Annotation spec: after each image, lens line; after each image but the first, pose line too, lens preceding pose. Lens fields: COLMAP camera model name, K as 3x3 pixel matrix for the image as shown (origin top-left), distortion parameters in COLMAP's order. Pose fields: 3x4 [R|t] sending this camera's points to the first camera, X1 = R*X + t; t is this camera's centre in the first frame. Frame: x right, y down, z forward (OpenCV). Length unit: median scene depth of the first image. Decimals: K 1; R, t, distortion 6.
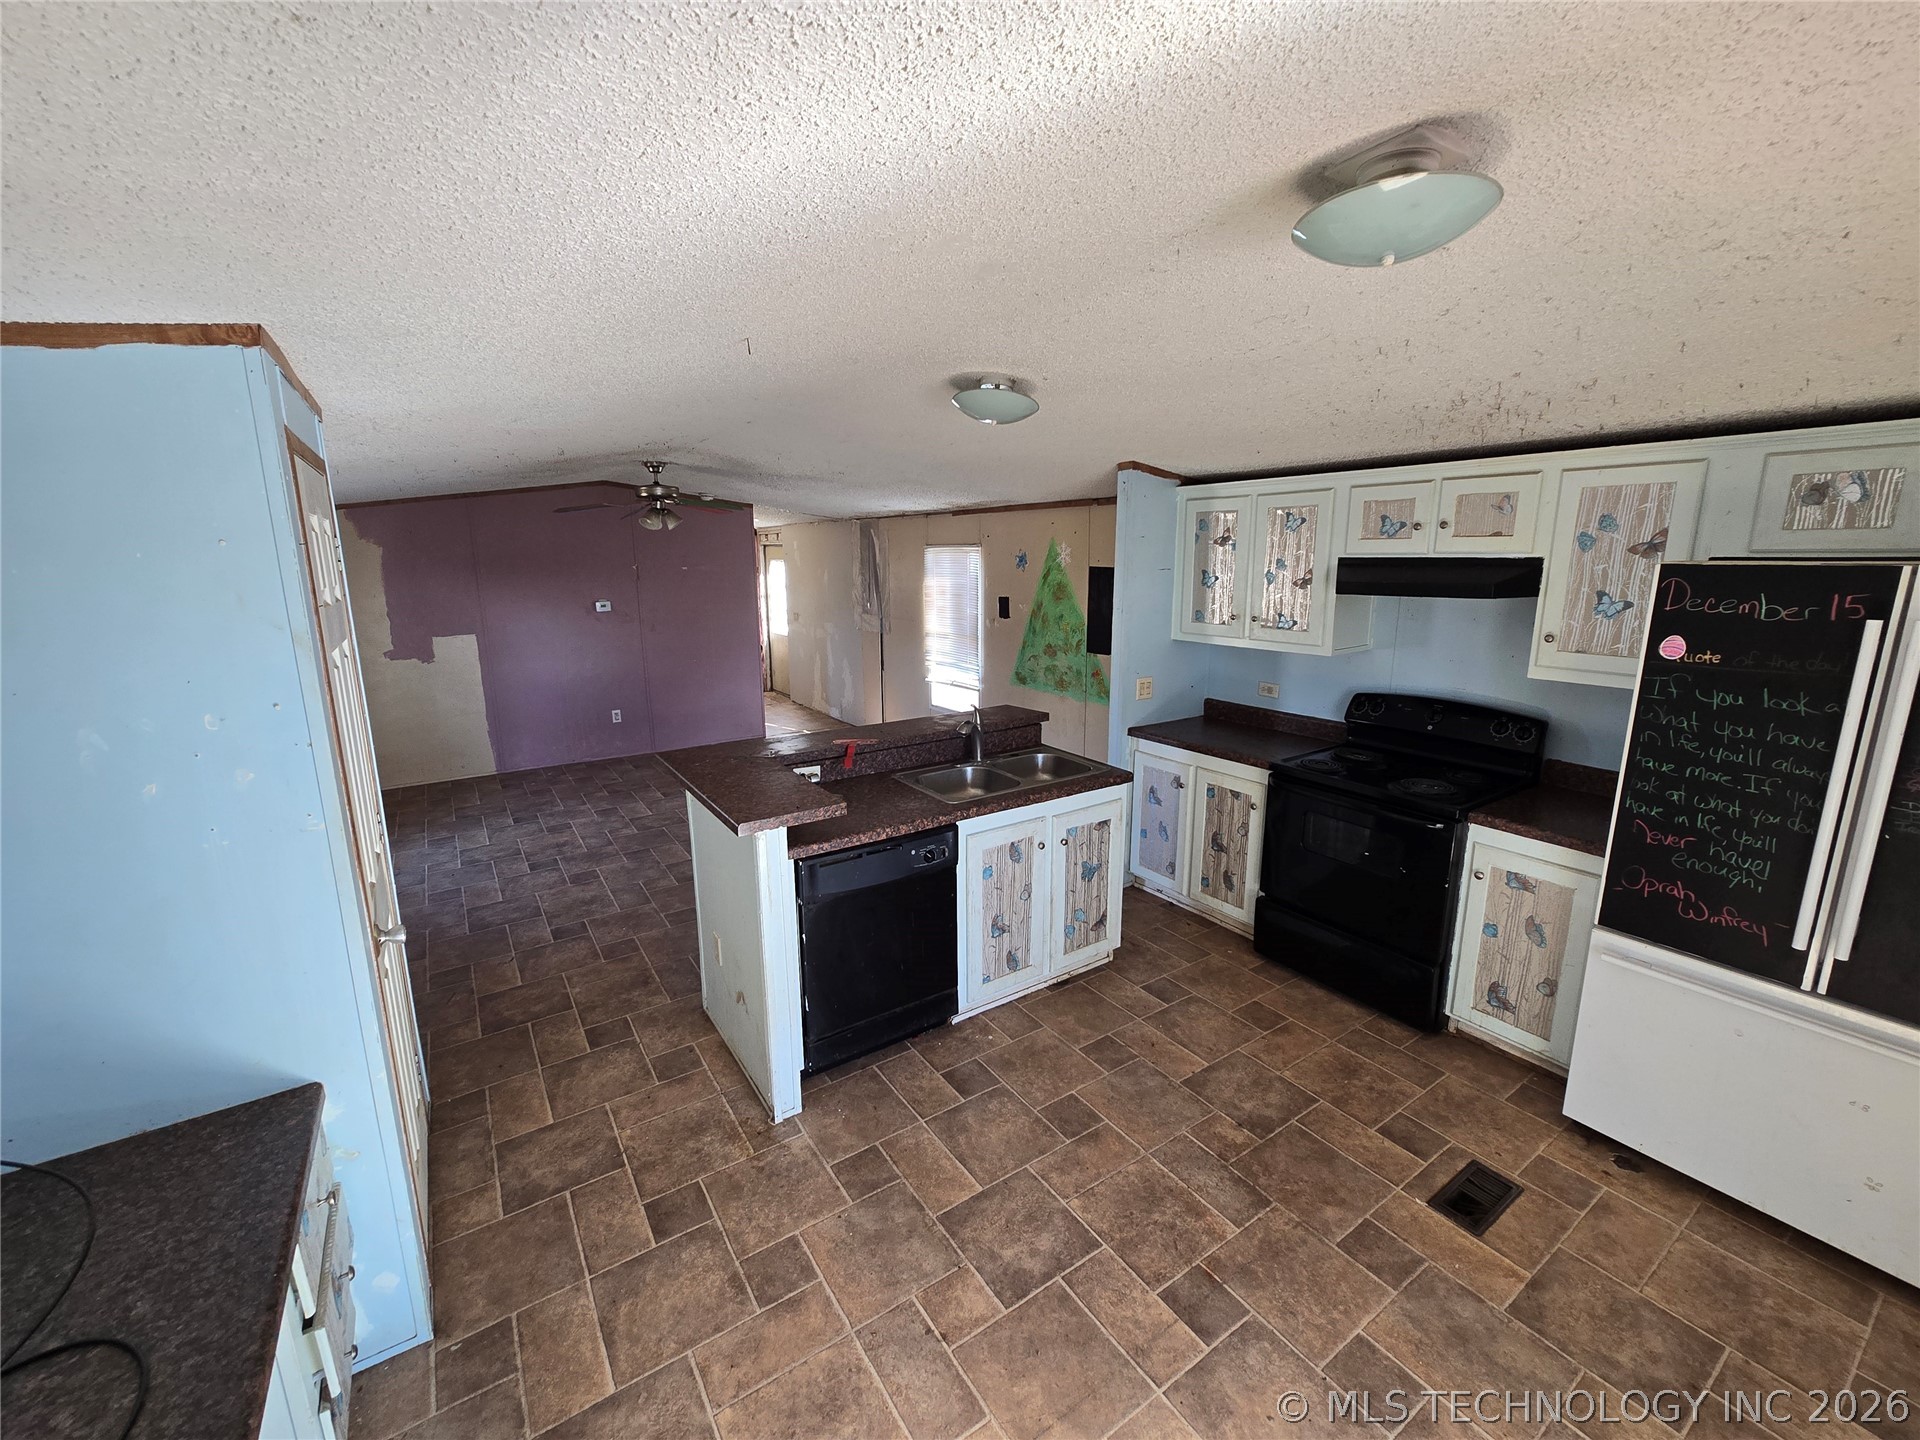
lens RADIAL K [[782.8, 0, 960.0], [0, 782.8, 713.0], [0, 0, 1]] dist [-0.001293, 0.000881]
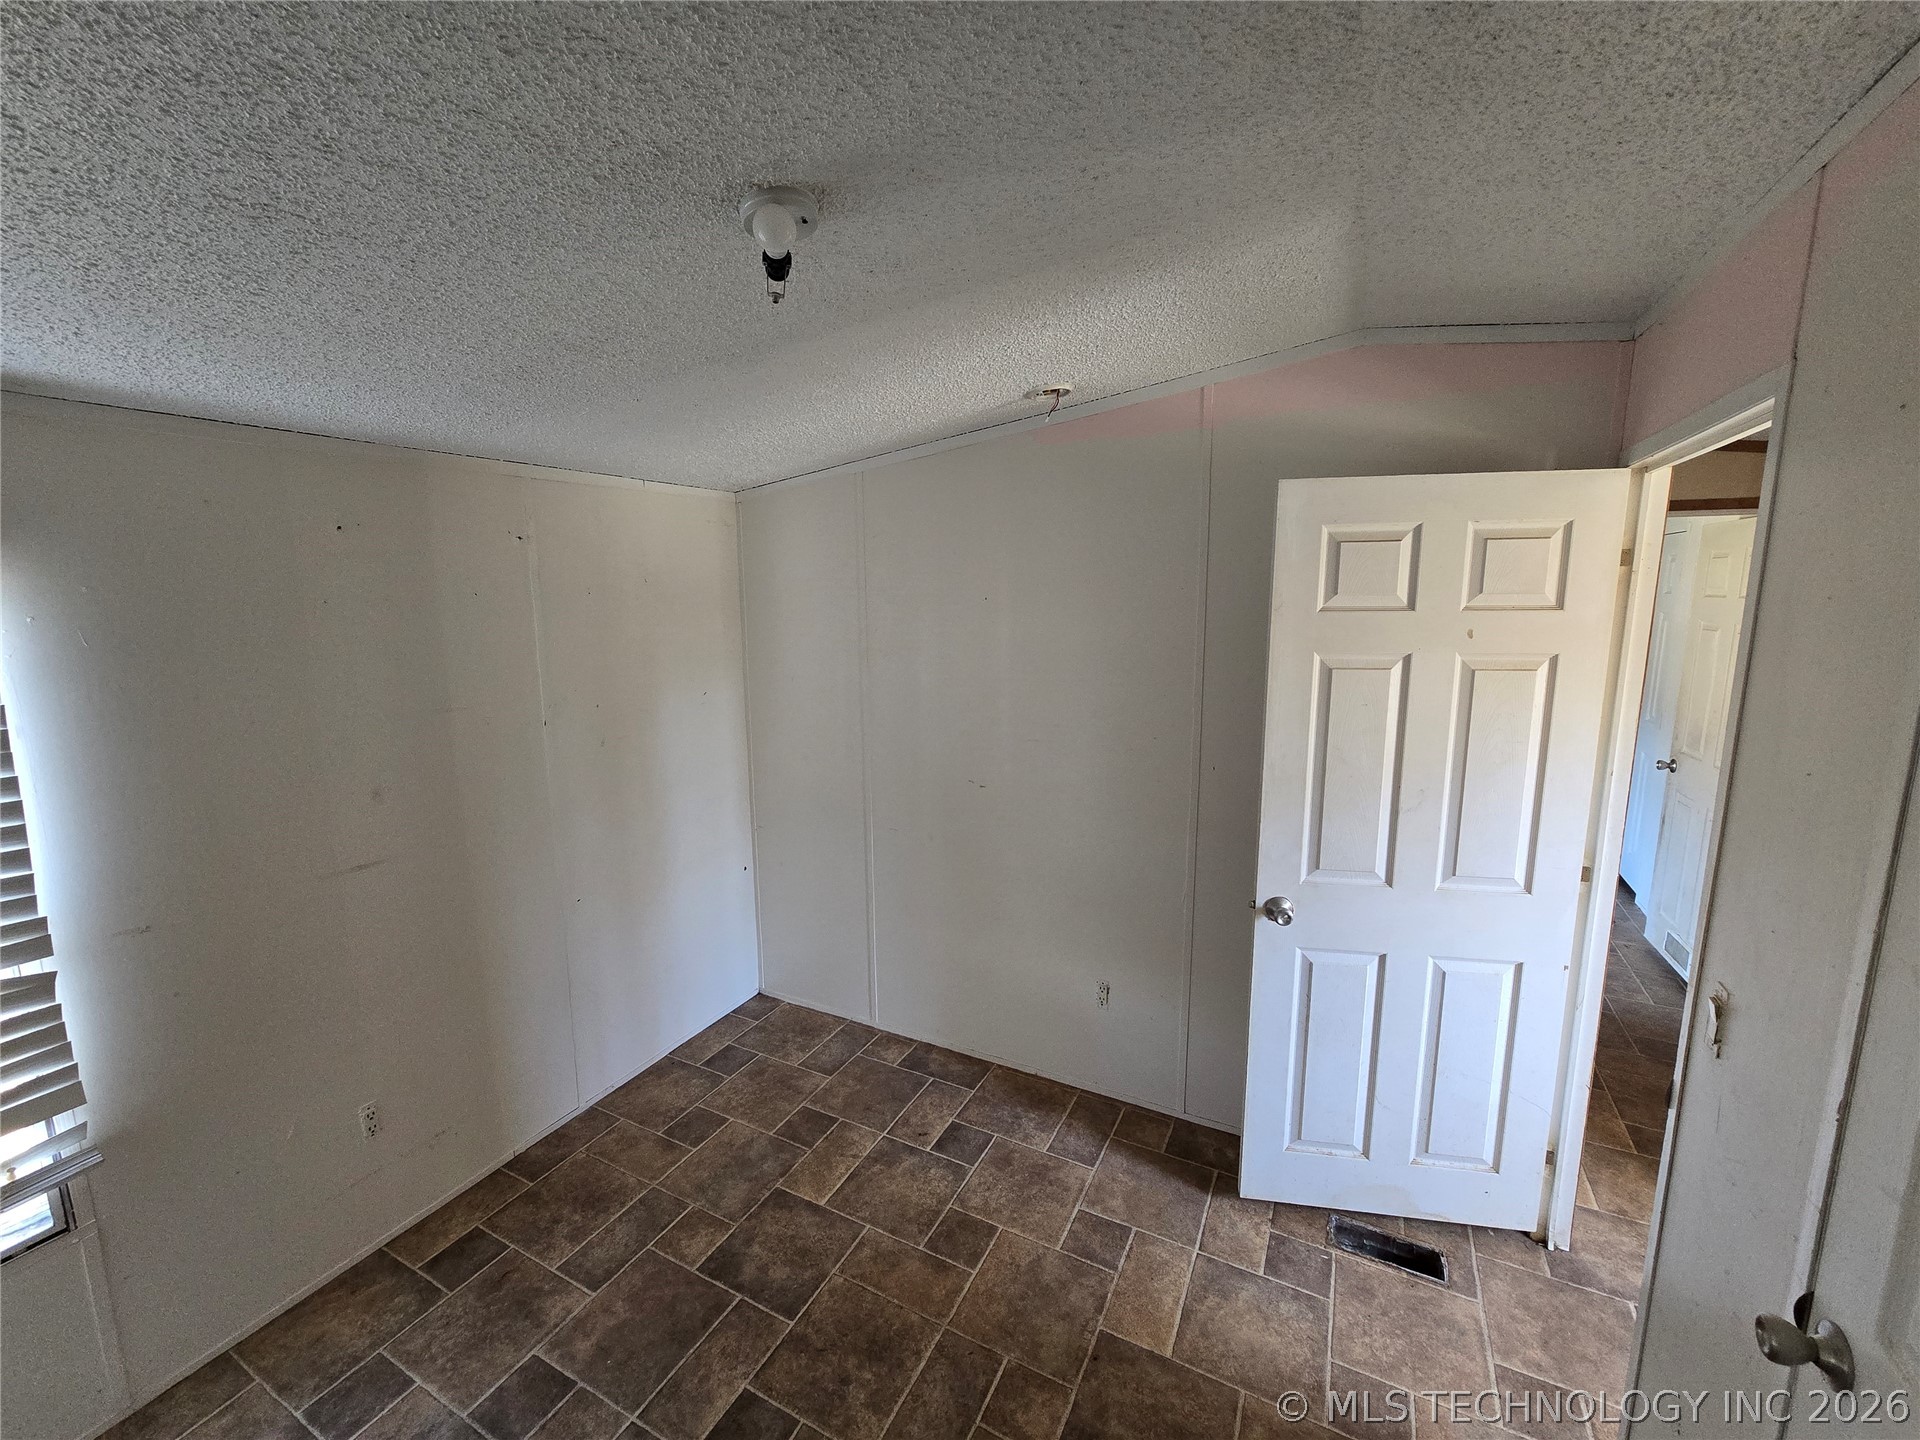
lens RADIAL K [[782.8, 0, 956.7], [0, 782.8, 731.4], [0, 0, 1]] dist [-0.001293, 0.000881]
pose [[0.483698, 0.169897, -0.858587, 0.830834], [-0.171886, 0.980315, 0.097150, -0.116279], [0.858191, 0.100588, 0.503379, 0.543497]]
